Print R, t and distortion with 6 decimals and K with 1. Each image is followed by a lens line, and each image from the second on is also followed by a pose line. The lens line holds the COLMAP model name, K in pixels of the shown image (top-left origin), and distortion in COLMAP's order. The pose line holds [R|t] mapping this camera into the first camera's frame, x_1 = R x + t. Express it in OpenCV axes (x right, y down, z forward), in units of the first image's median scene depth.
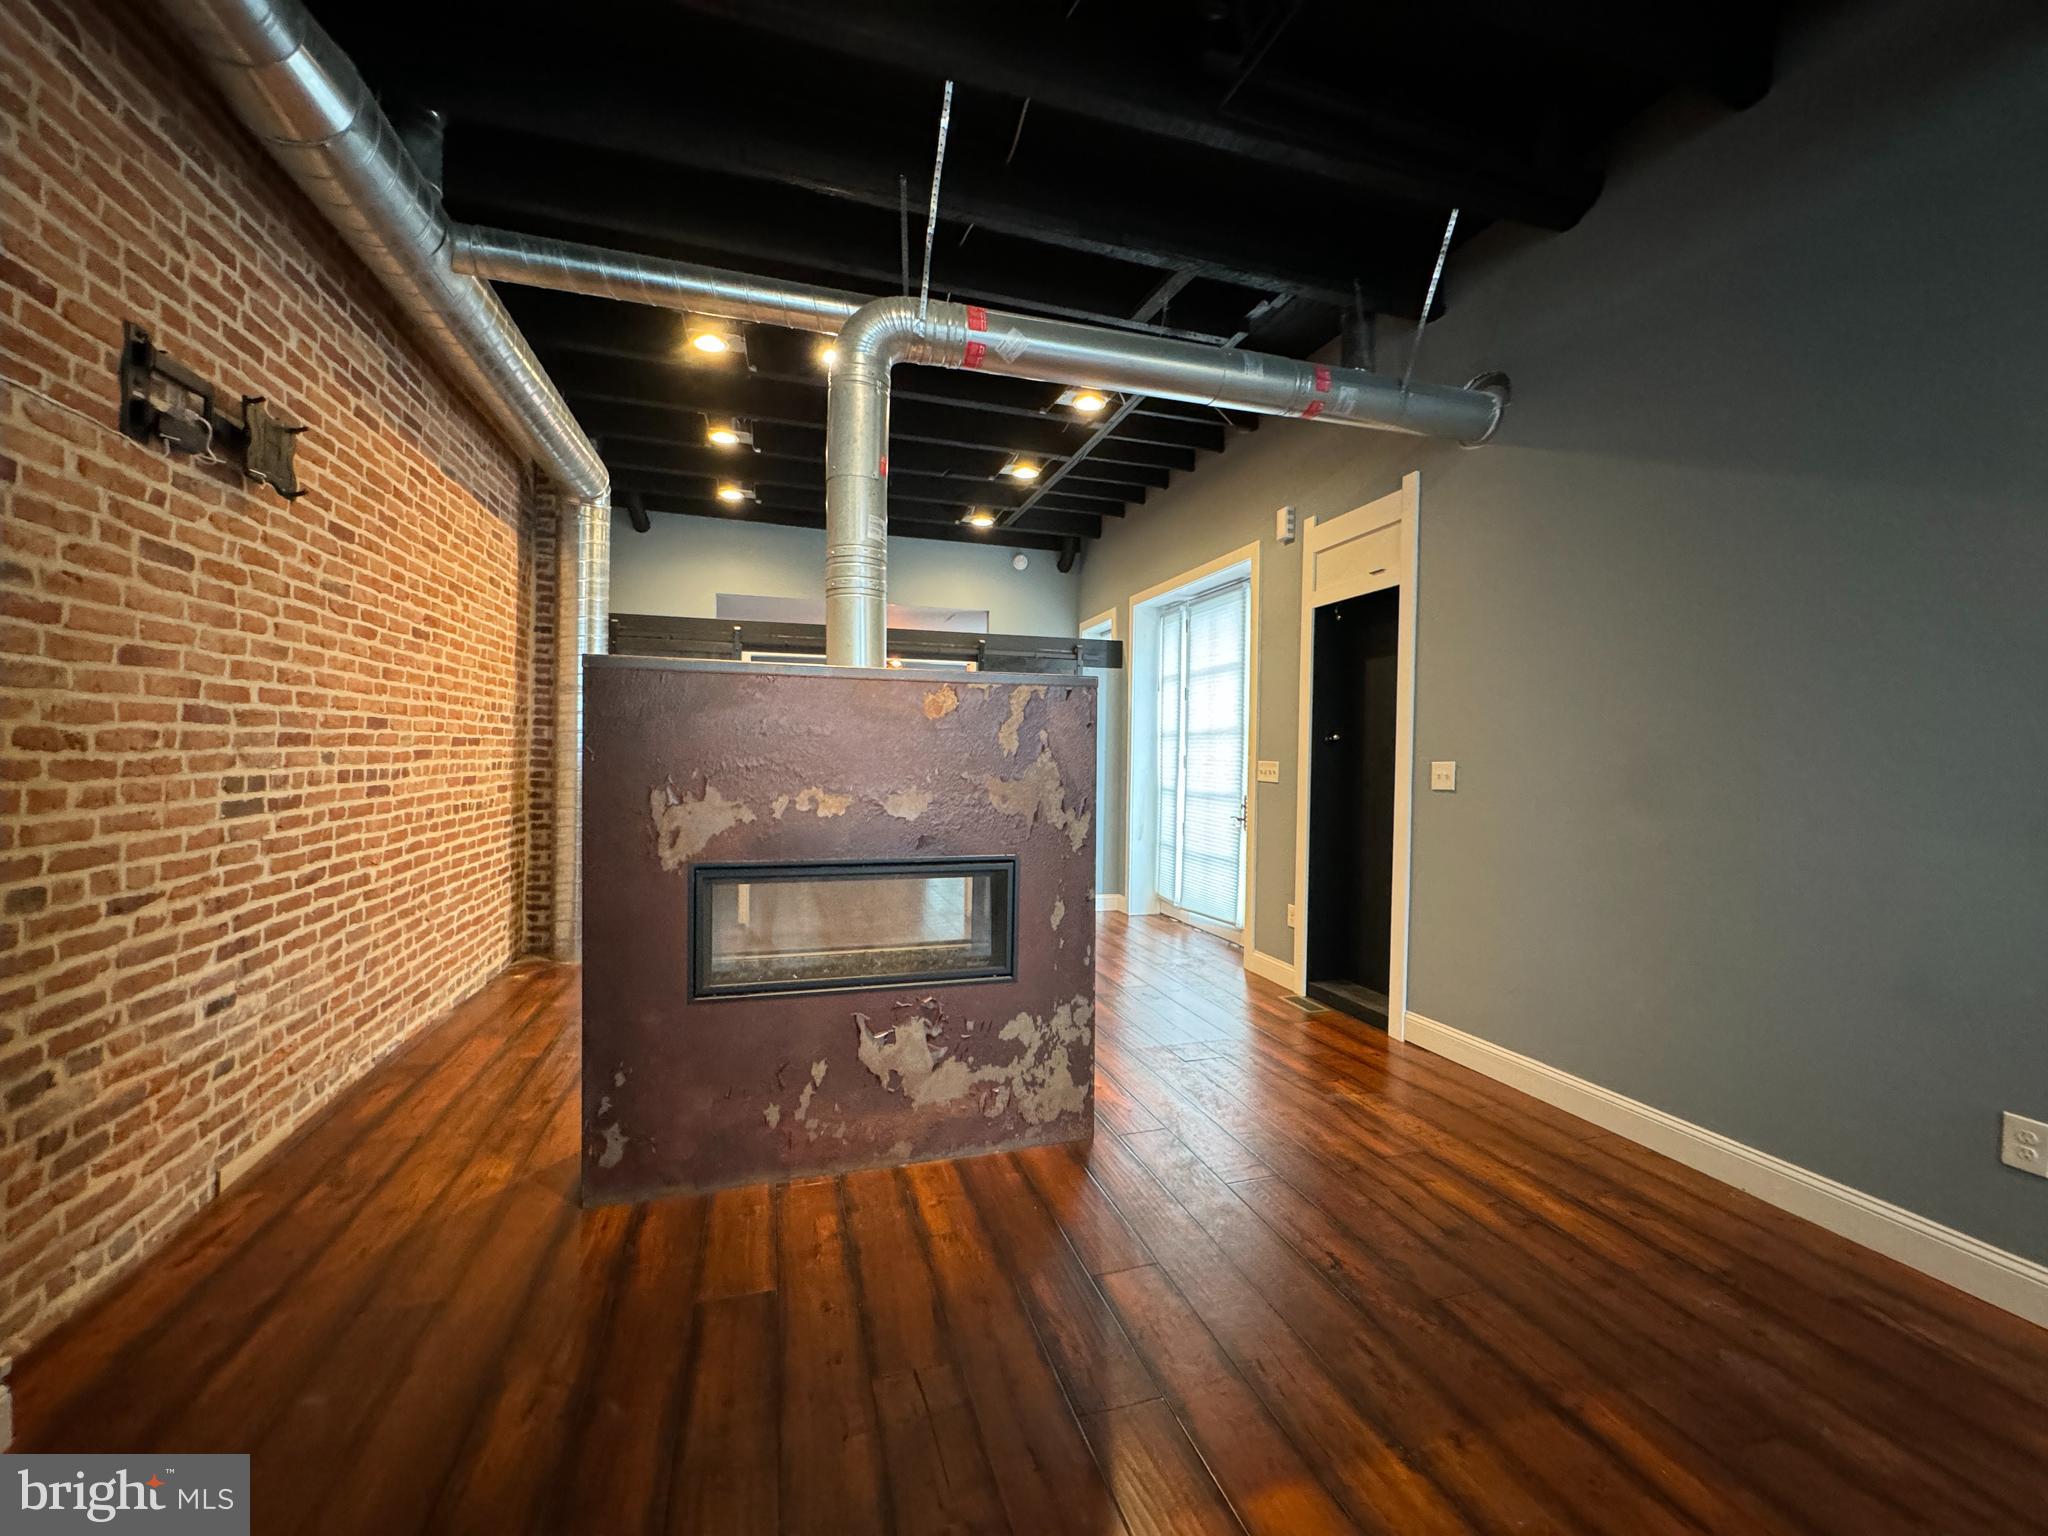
lens RADIAL K [[817.9, 0, 1021.7], [0, 817.9, 768.2], [0, 0, 1]] dist [-0.002358, 0.000142]
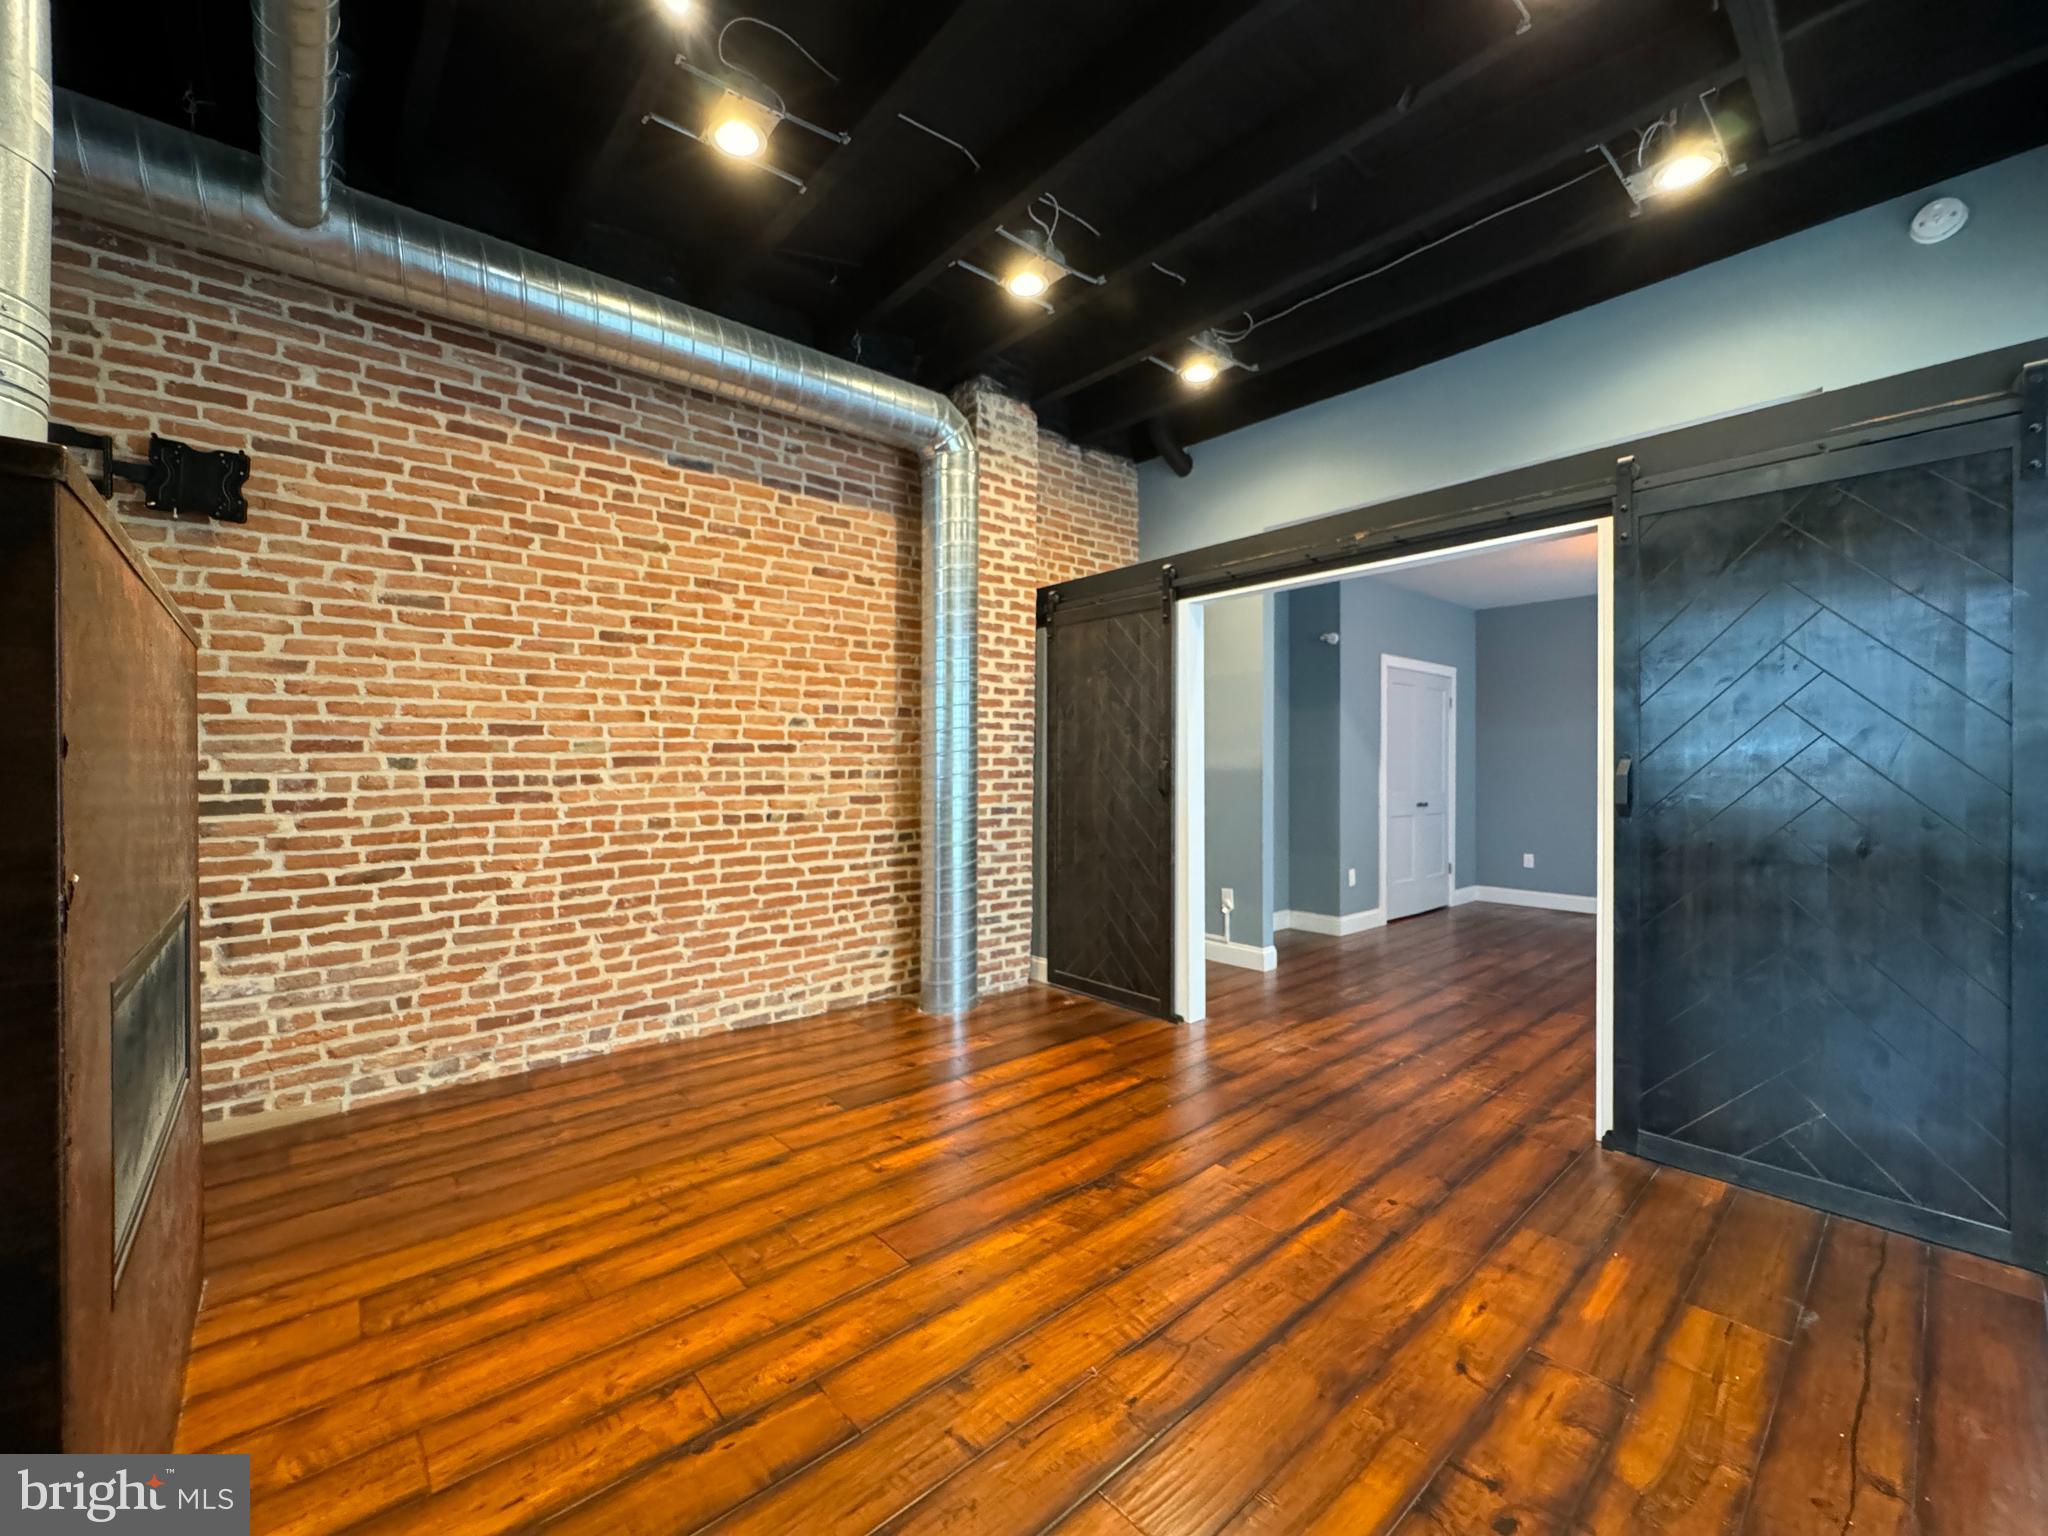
lens RADIAL K [[821.0, 0, 1021.7], [0, 821.0, 769.0], [0, 0, 1]] dist [-0.004134, 0.000289]
pose [[0.411434, -0.010733, -0.911376, 0.534439], [-0.004944, 0.999890, -0.014007, 0.006077], [0.911426, 0.010268, 0.411335, 1.583124]]
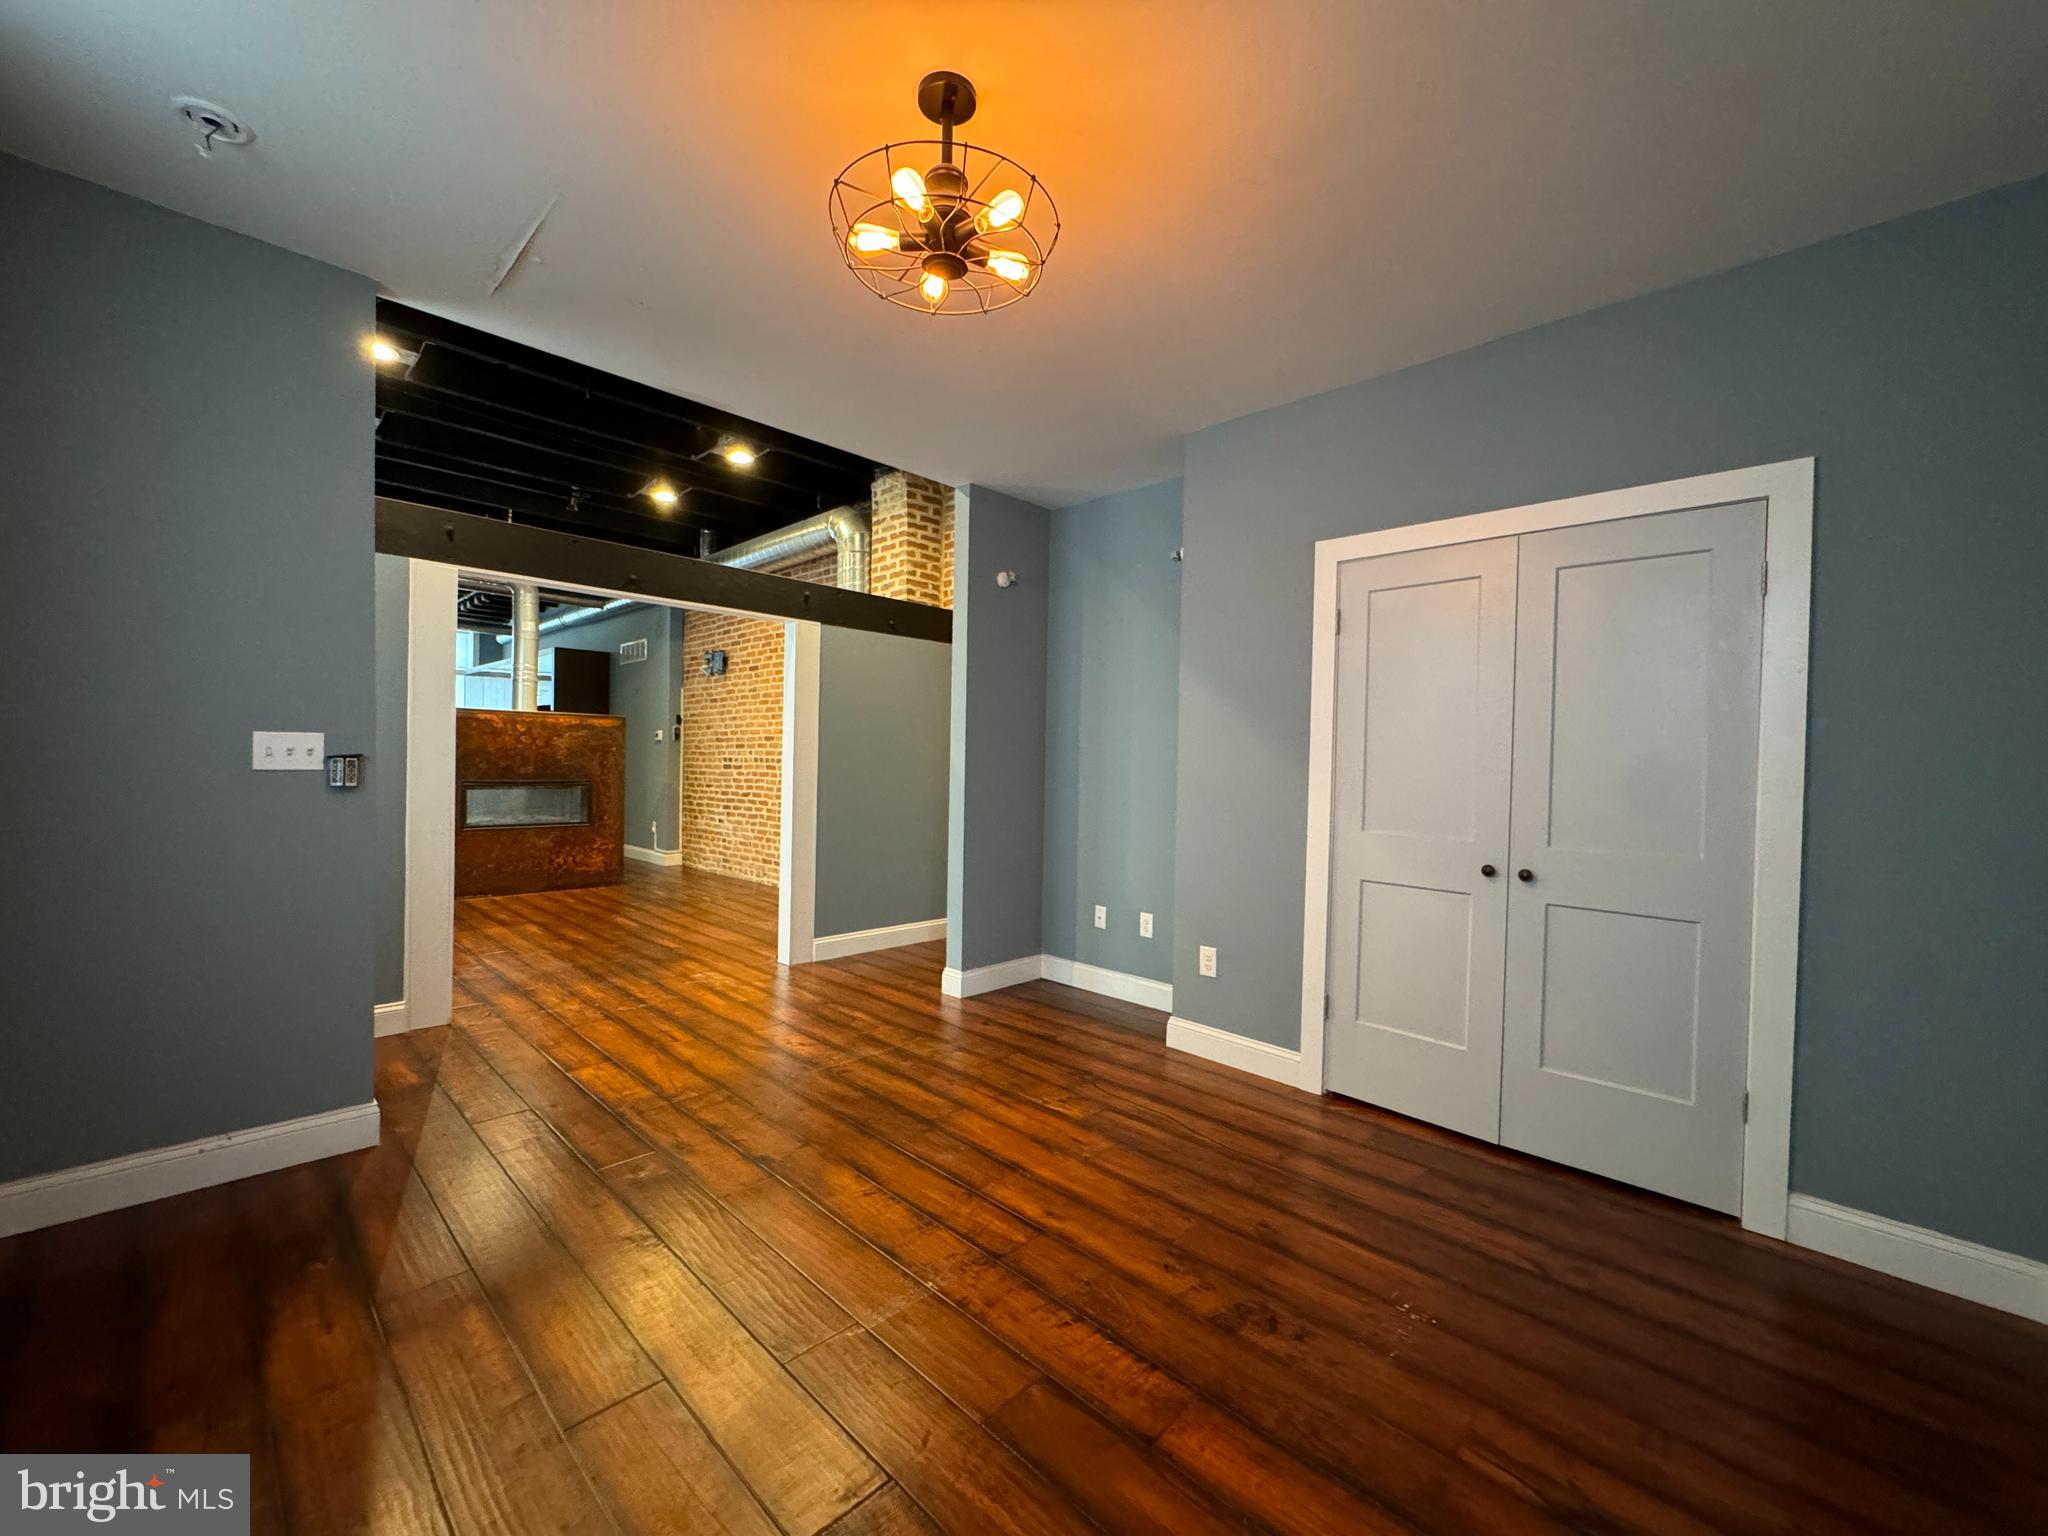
lens RADIAL K [[821.0, 0, 1021.7], [0, 821.0, 769.0], [0, 0, 1]] dist [-0.004134, 0.000289]
pose [[-0.873764, -0.028365, -0.485522, -0.377979], [-0.041690, 0.998992, 0.016664, -0.050786], [0.484560, 0.034802, -0.874065, 4.720595]]
